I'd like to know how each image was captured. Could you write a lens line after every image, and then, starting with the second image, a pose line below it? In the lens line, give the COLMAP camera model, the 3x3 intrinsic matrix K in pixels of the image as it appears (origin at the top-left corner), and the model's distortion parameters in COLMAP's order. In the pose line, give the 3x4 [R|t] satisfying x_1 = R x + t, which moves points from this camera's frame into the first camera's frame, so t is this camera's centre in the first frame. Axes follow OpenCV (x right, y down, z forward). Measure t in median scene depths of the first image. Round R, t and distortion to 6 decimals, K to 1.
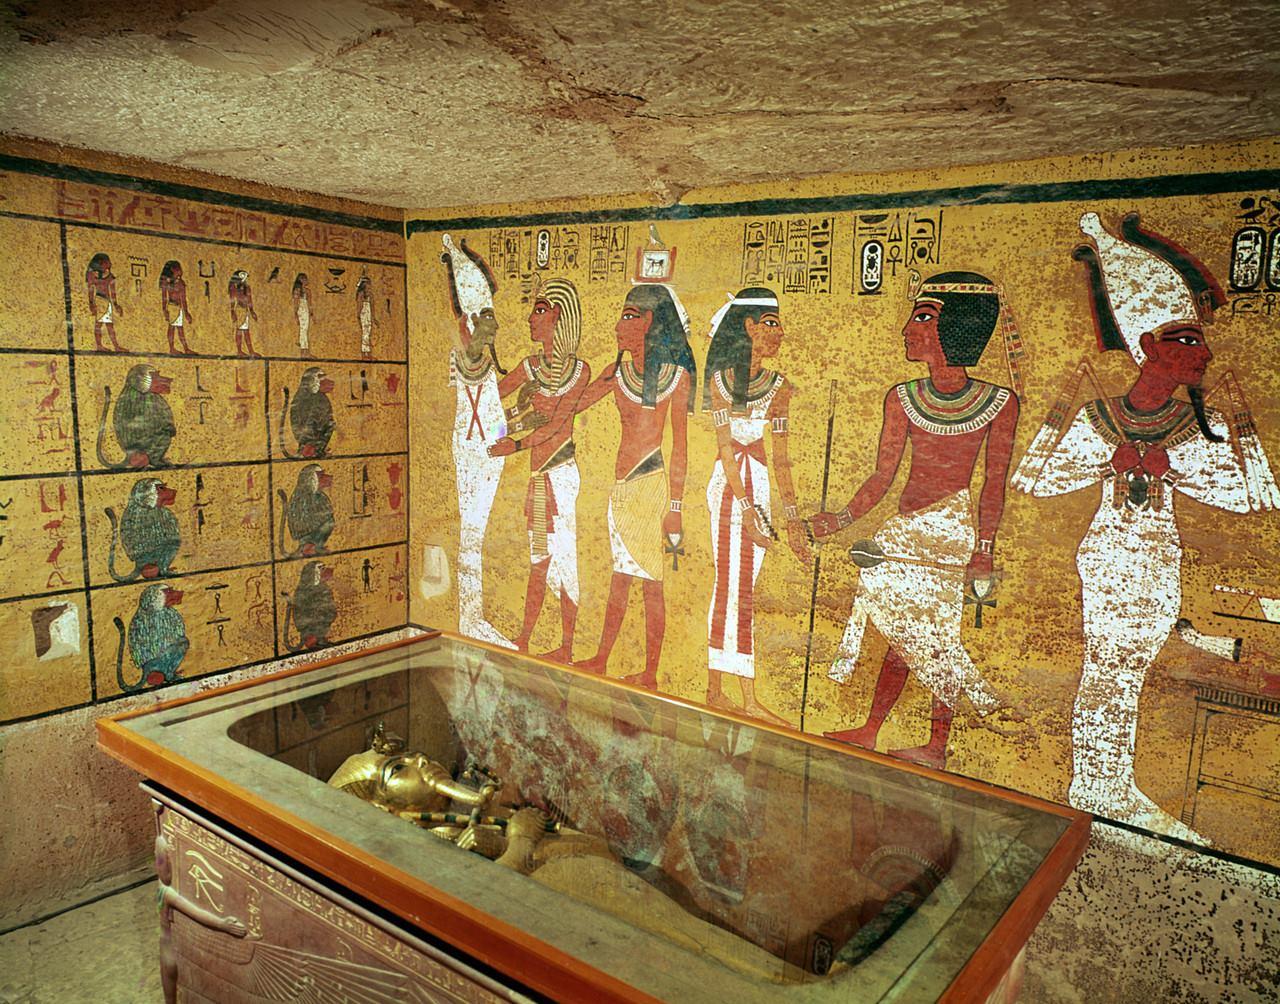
lens RADIAL K [[980.0, 0, 640.0], [0, 980.0, 512.1], [0, 0, 1]] dist [-0.007128, -0.001359]
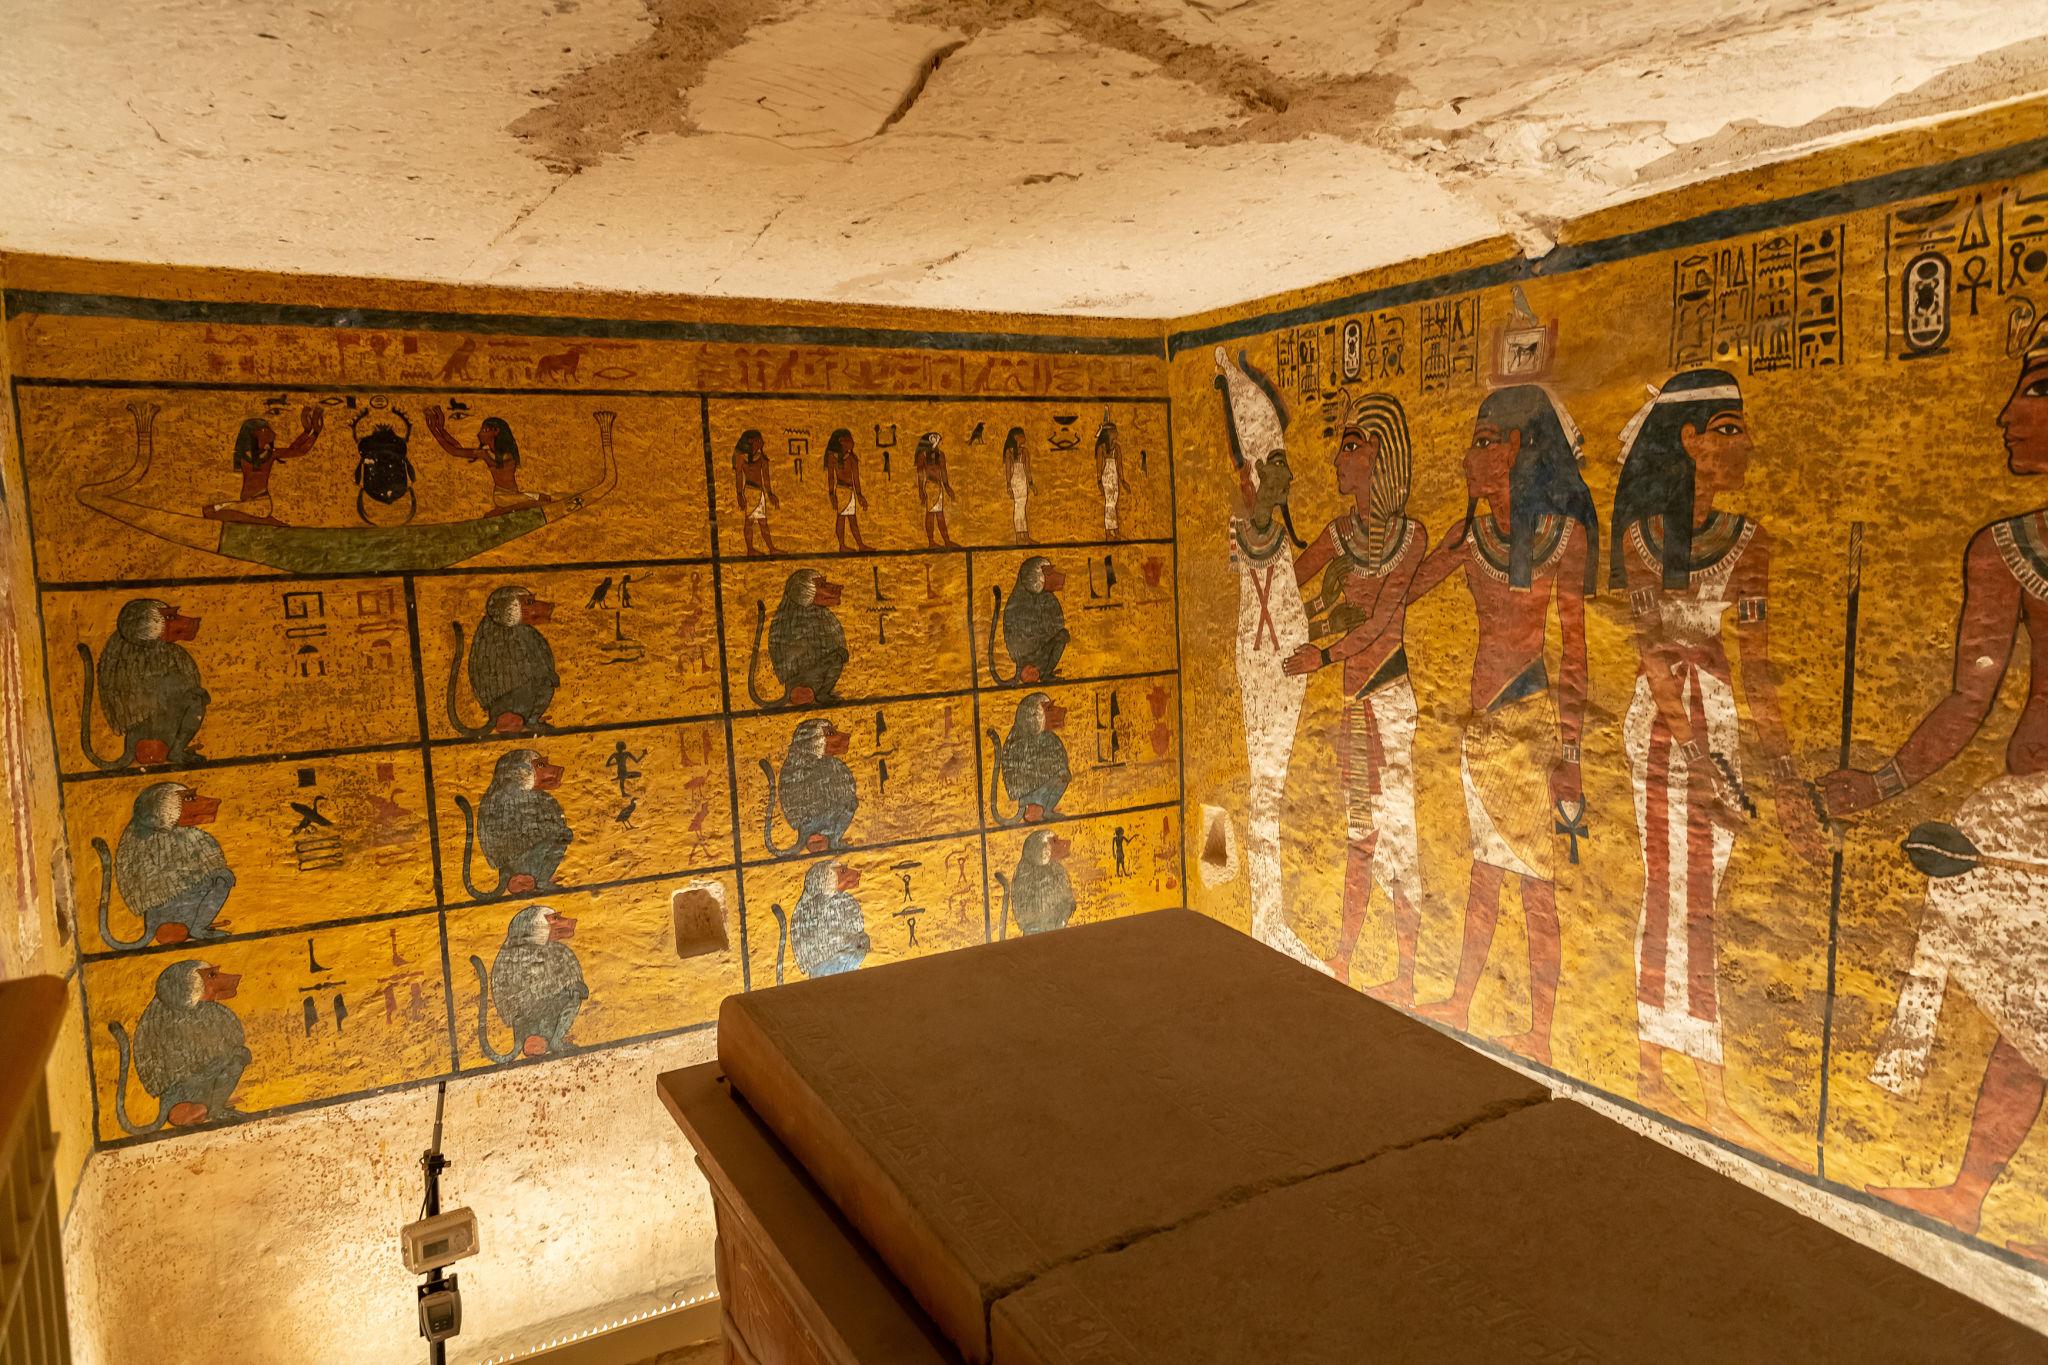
lens RADIAL K [[1380.6, 0, 1017.4], [0, 1380.6, 673.1], [0, 0, 1]] dist [0.013866, -0.002395]
pose [[0.902598, -0.028418, -0.429546, 0.102330], [0.008361, 0.998788, -0.048508, -0.018034], [0.430404, 0.040192, 0.901741, 0.113428]]
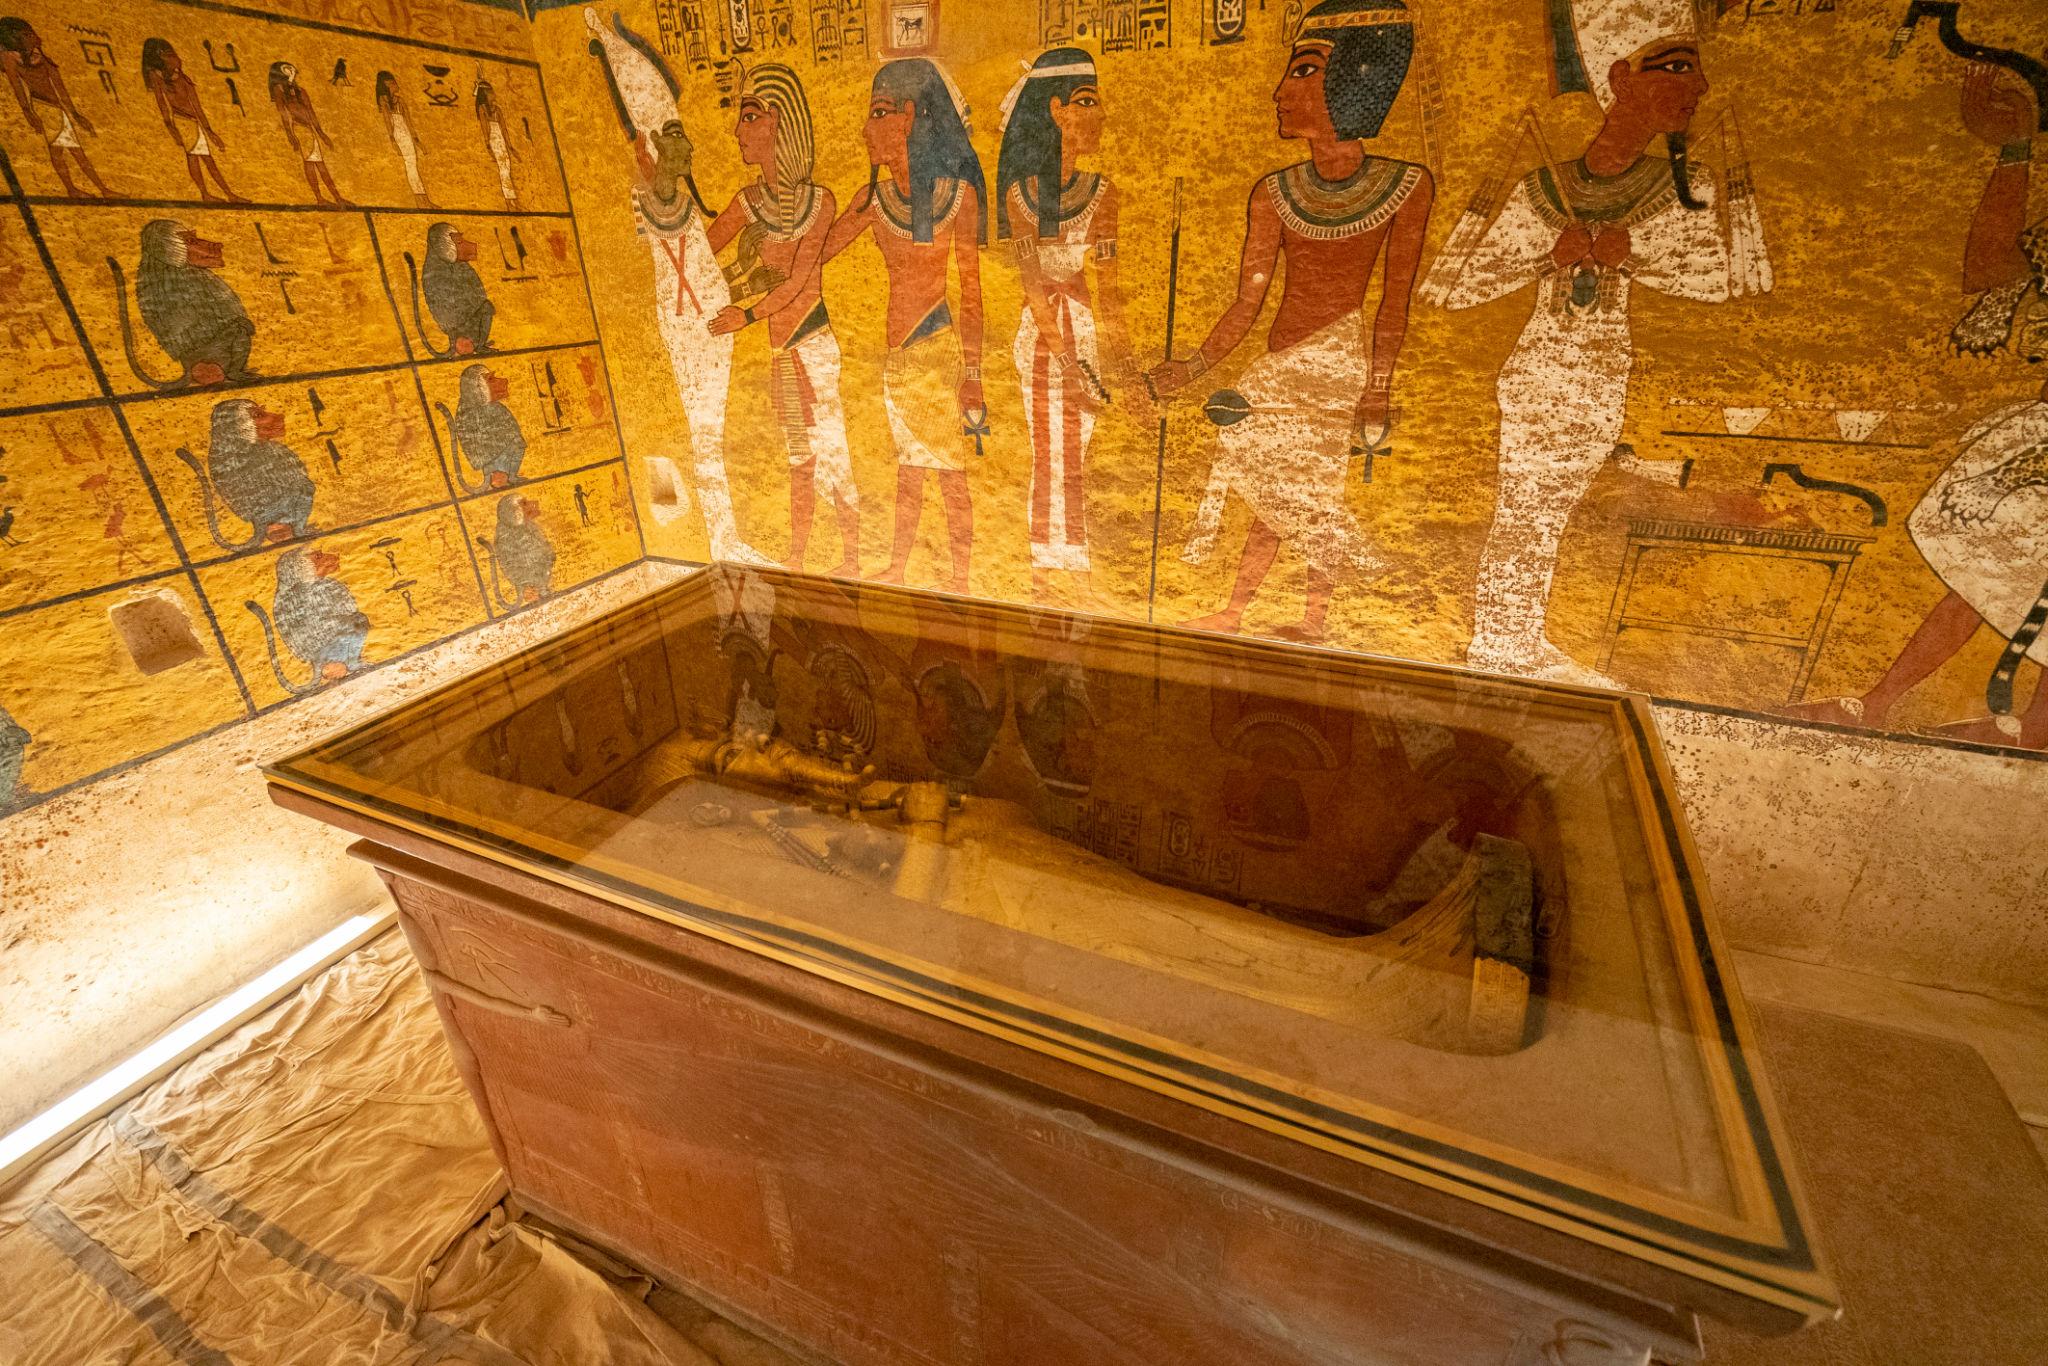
lens RADIAL K [[910.4, 0, 1011.7], [0, 910.4, 678.2], [0, 0, 1]] dist [0.000763, -0.000058]
pose [[0.975532, -0.146805, 0.163664, -0.099660], [0.093156, 0.950282, 0.297130, 0.013652], [-0.199147, -0.274613, 0.940706, 0.233906]]
